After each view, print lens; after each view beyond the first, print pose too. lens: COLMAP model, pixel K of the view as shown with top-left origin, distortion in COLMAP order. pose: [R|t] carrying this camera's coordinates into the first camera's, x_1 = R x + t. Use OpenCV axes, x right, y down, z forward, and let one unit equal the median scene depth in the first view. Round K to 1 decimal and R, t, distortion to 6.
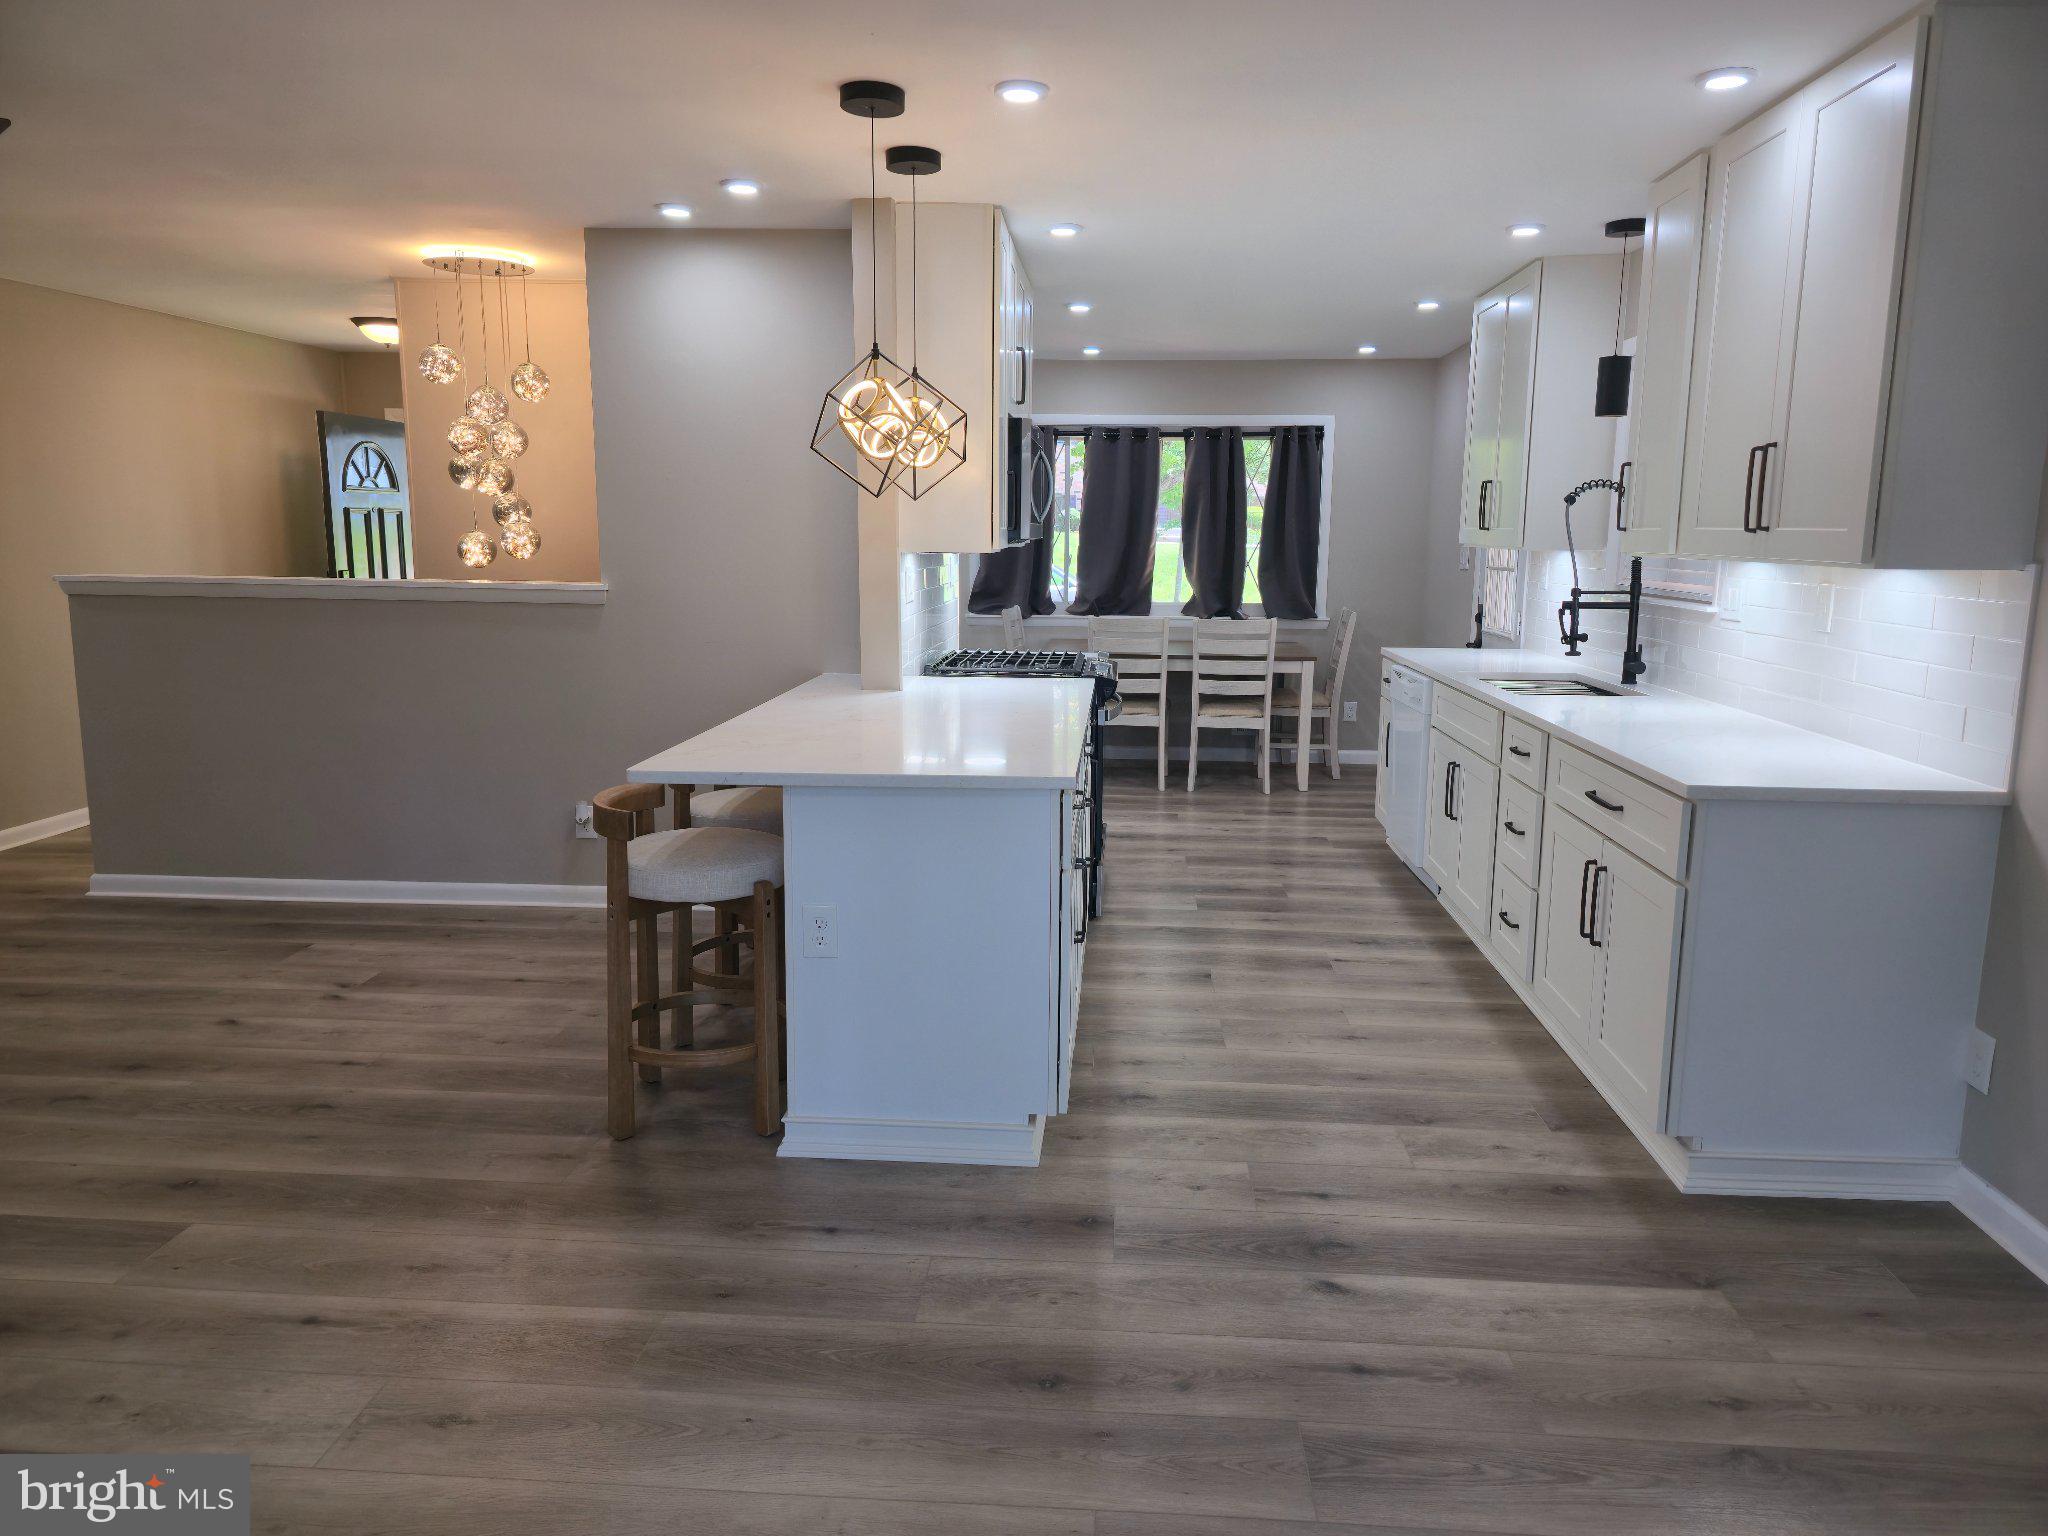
lens RADIAL K [[1365.9, 0, 1048.2], [0, 1365.9, 743.7], [0, 0, 1]] dist [0.052091, -0.037597]
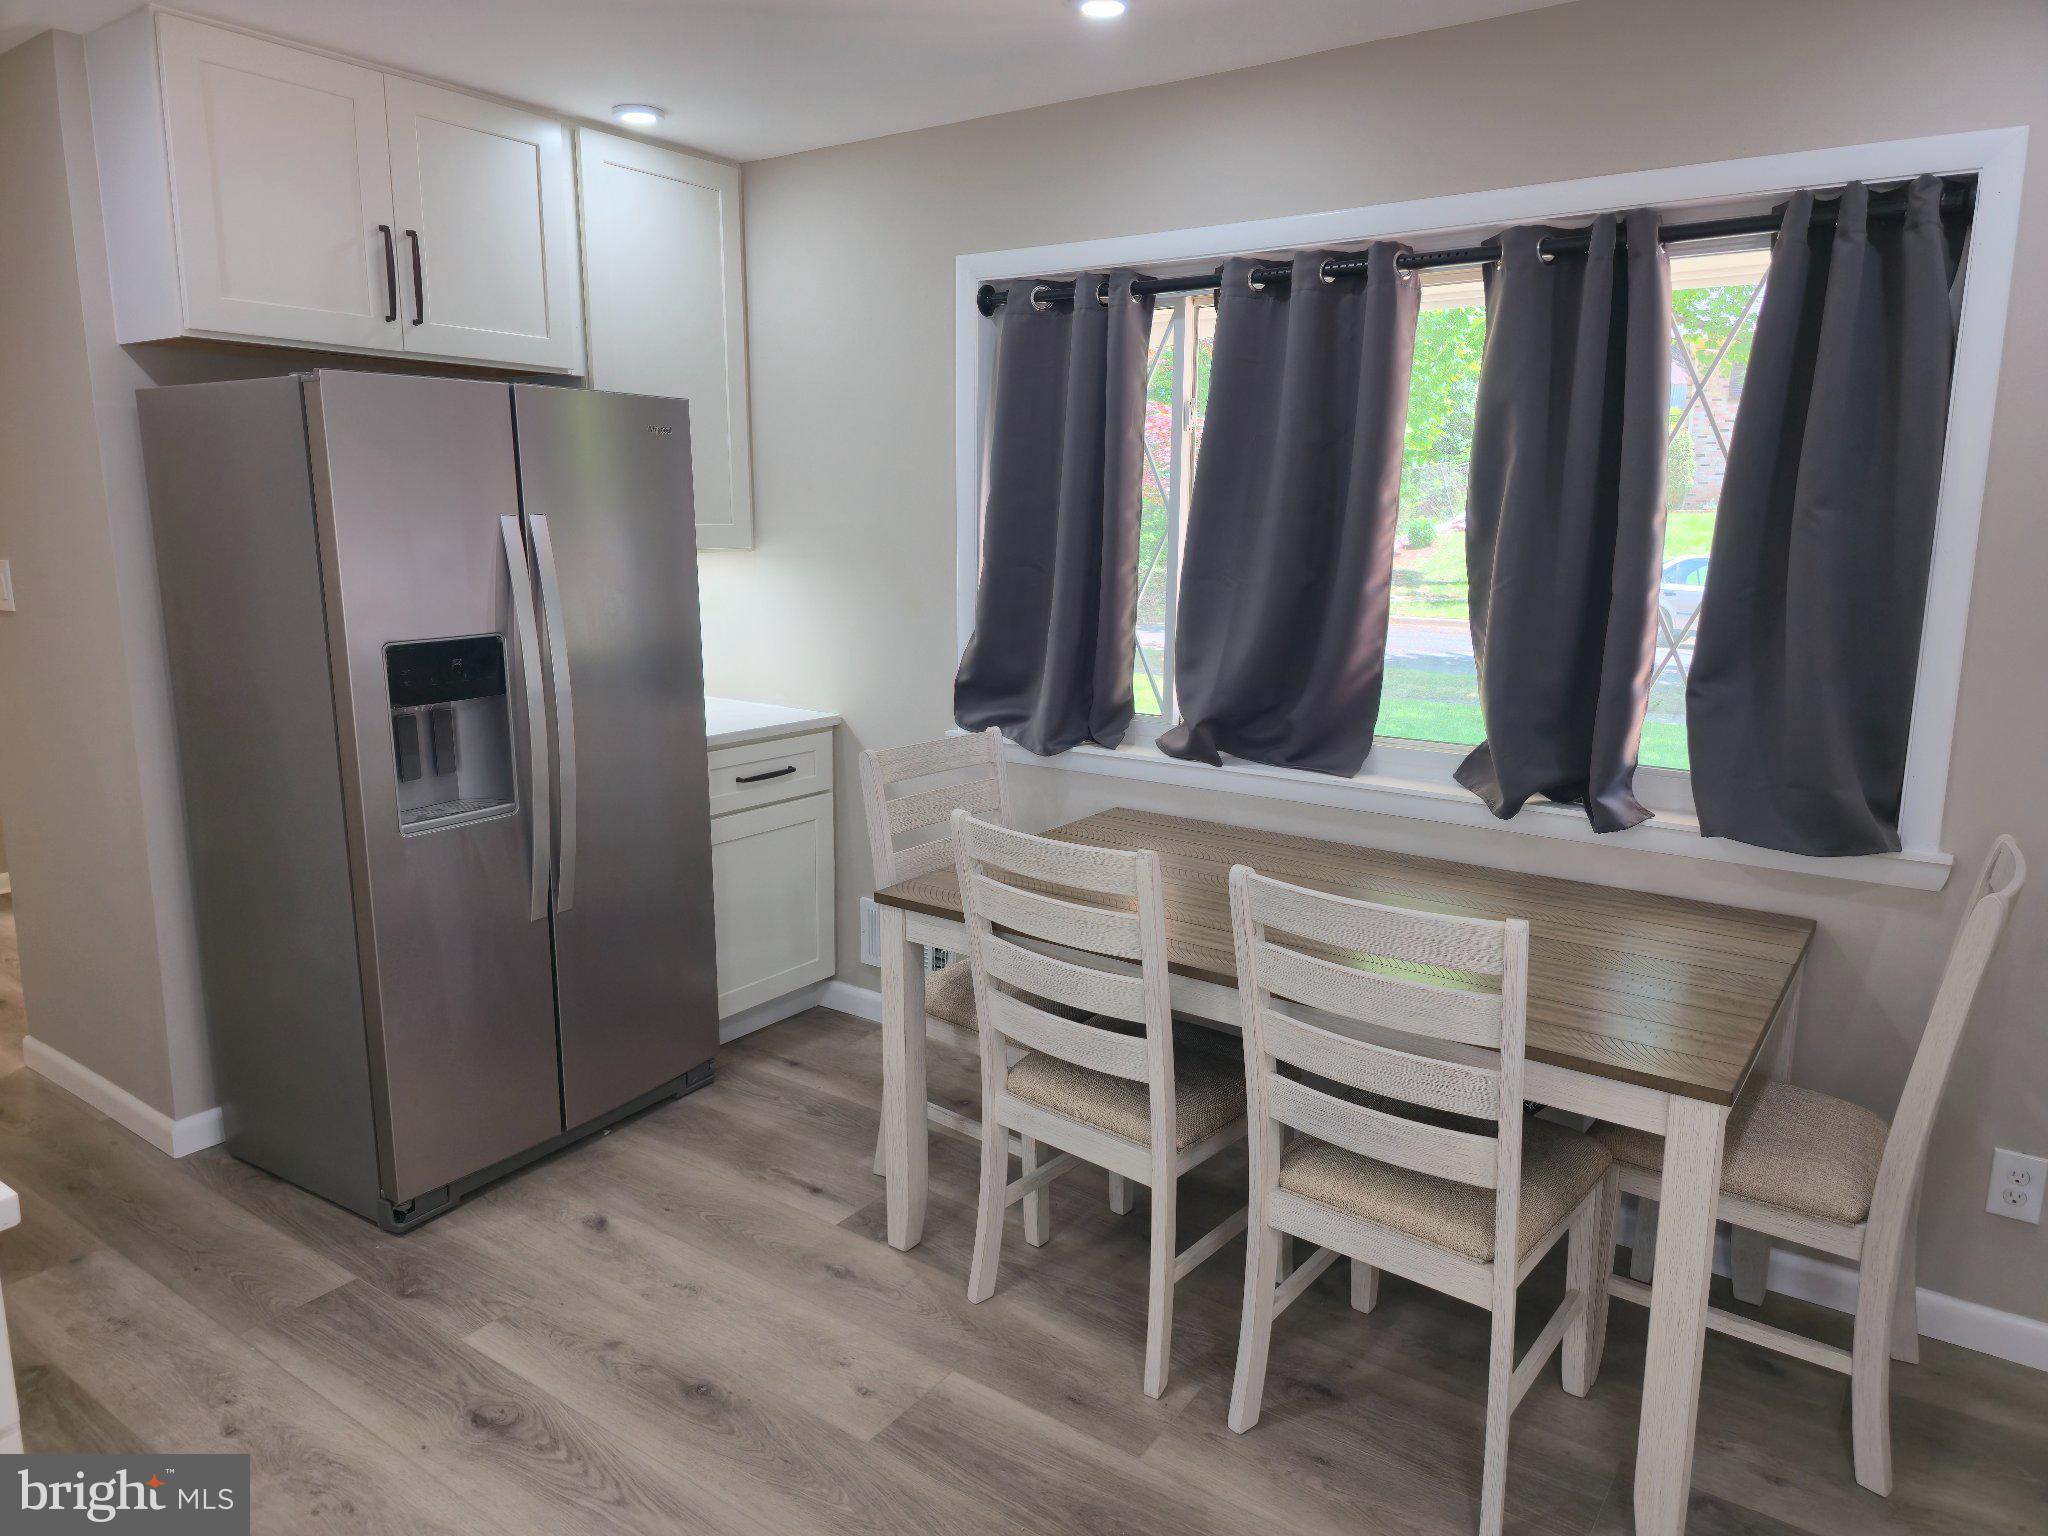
lens RADIAL K [[1339.8, 0, 1041.7], [0, 1339.8, 742.4], [0, 0, 1]] dist [0.095679, -0.124517]
pose [[0.841919, 0.089949, -0.532054, 0.197335], [-0.076817, 0.995945, 0.046820, -0.115538], [0.534108, 0.001452, 0.845415, 0.666864]]
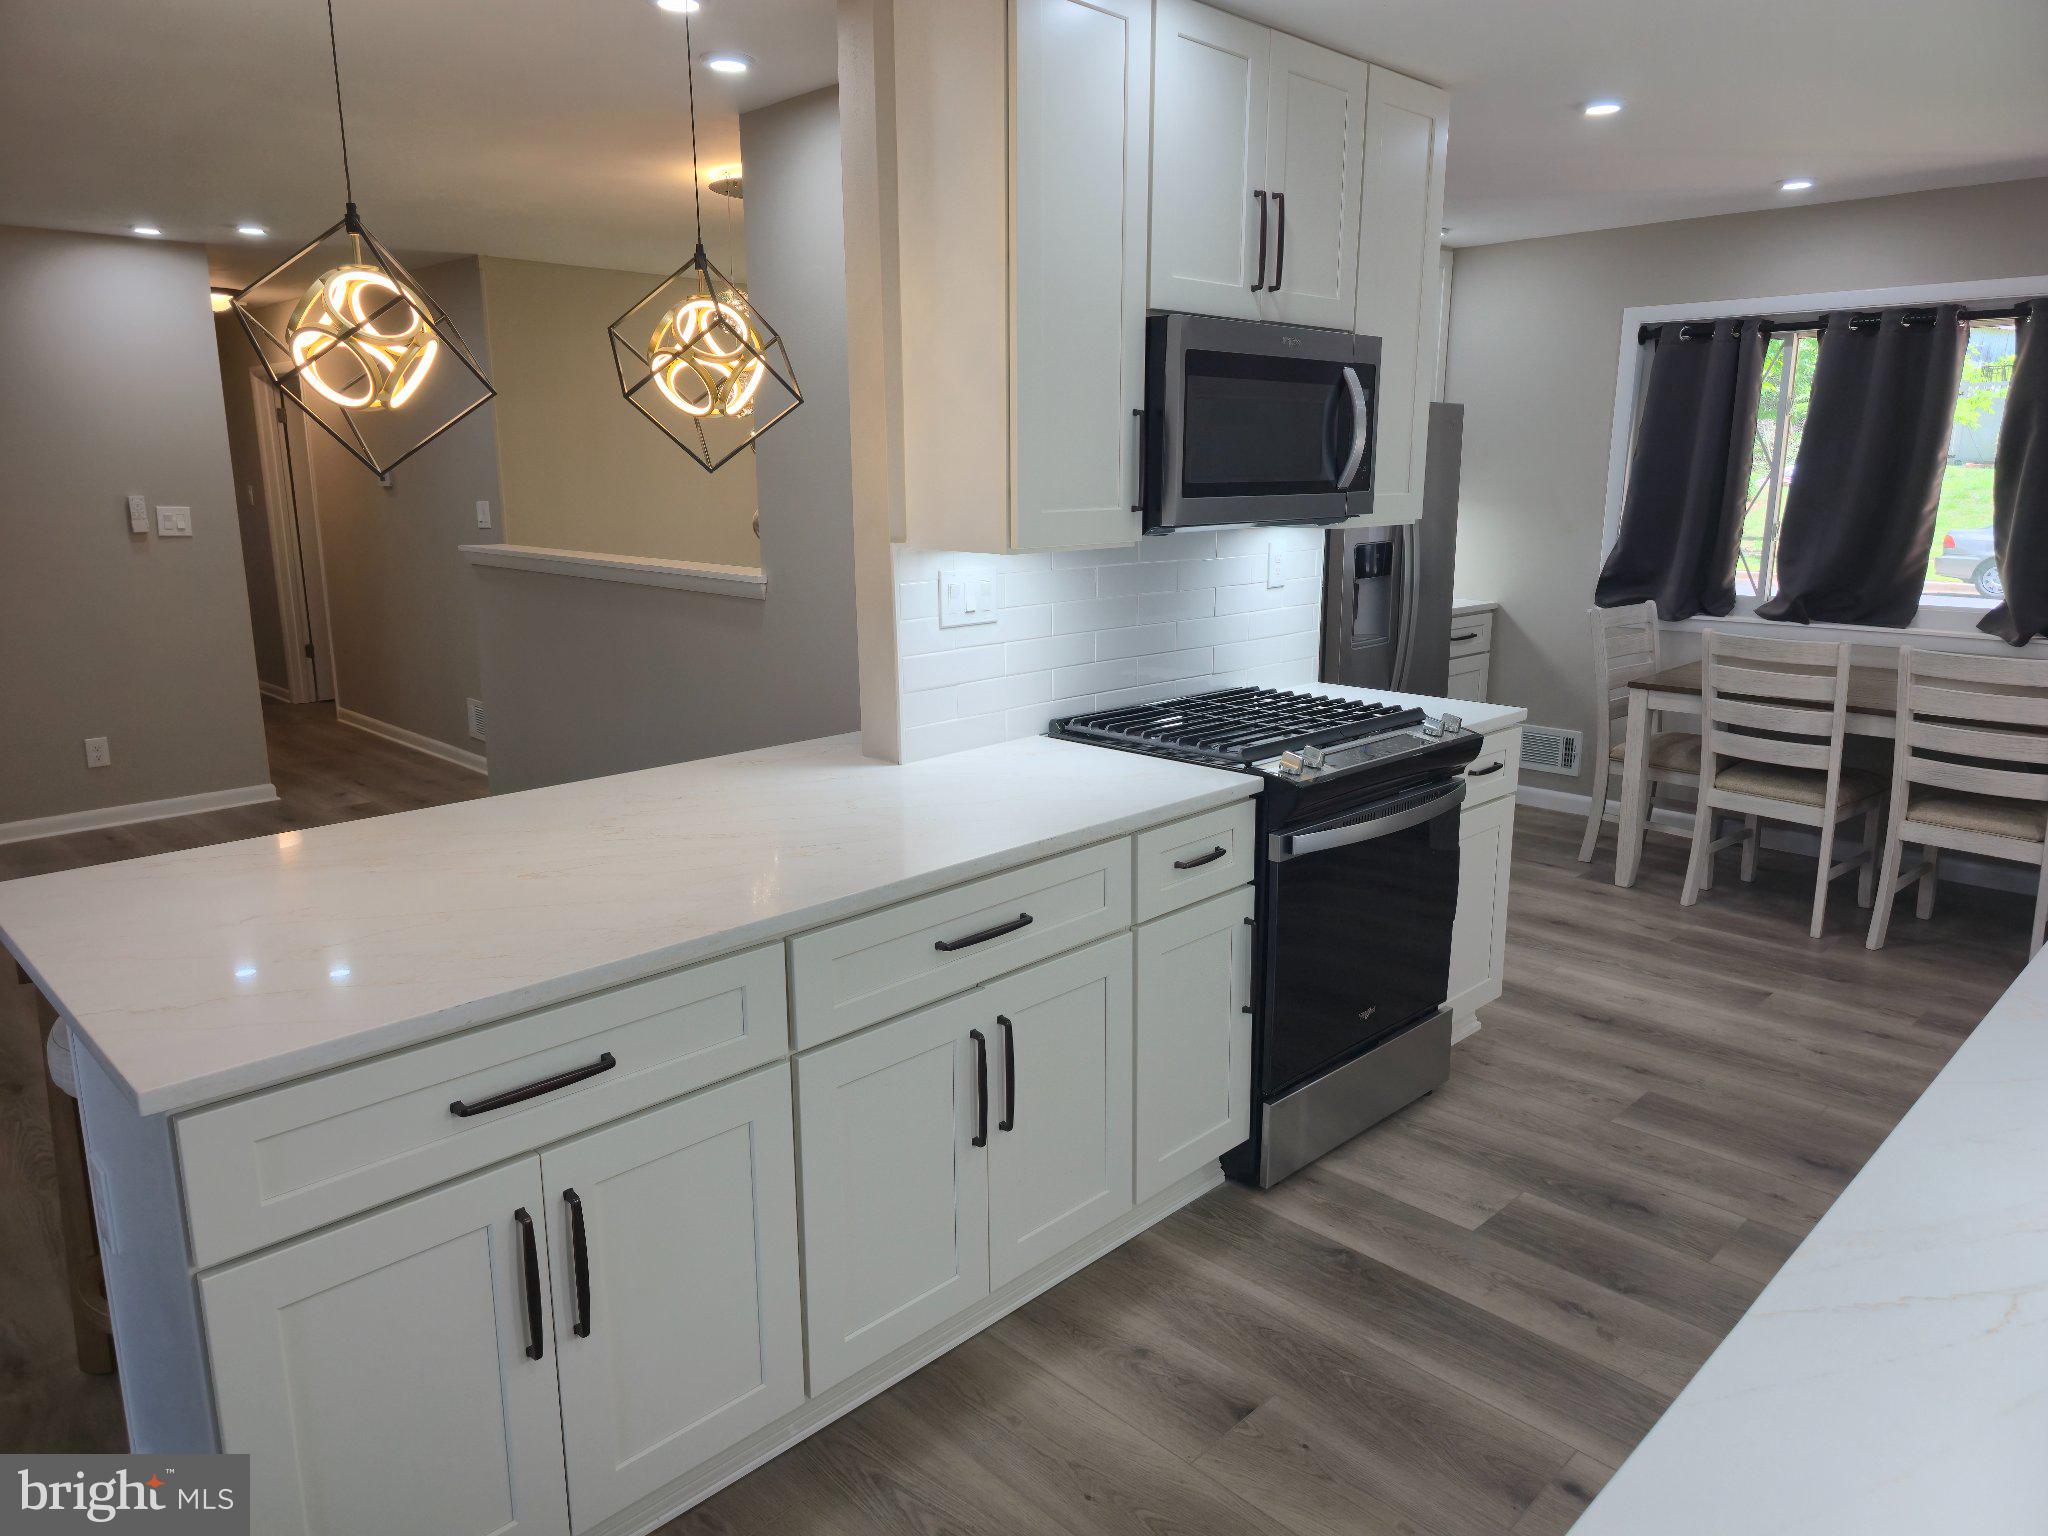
lens RADIAL K [[1365.9, 0, 1048.2], [0, 1365.9, 743.7], [0, 0, 1]] dist [0.052091, -0.037597]
pose [[0.748753, 0.123353, -0.651270, 0.196828], [-0.092705, 0.992363, 0.081376, -0.059795], [0.656334, -0.000554, 0.754470, 0.309186]]
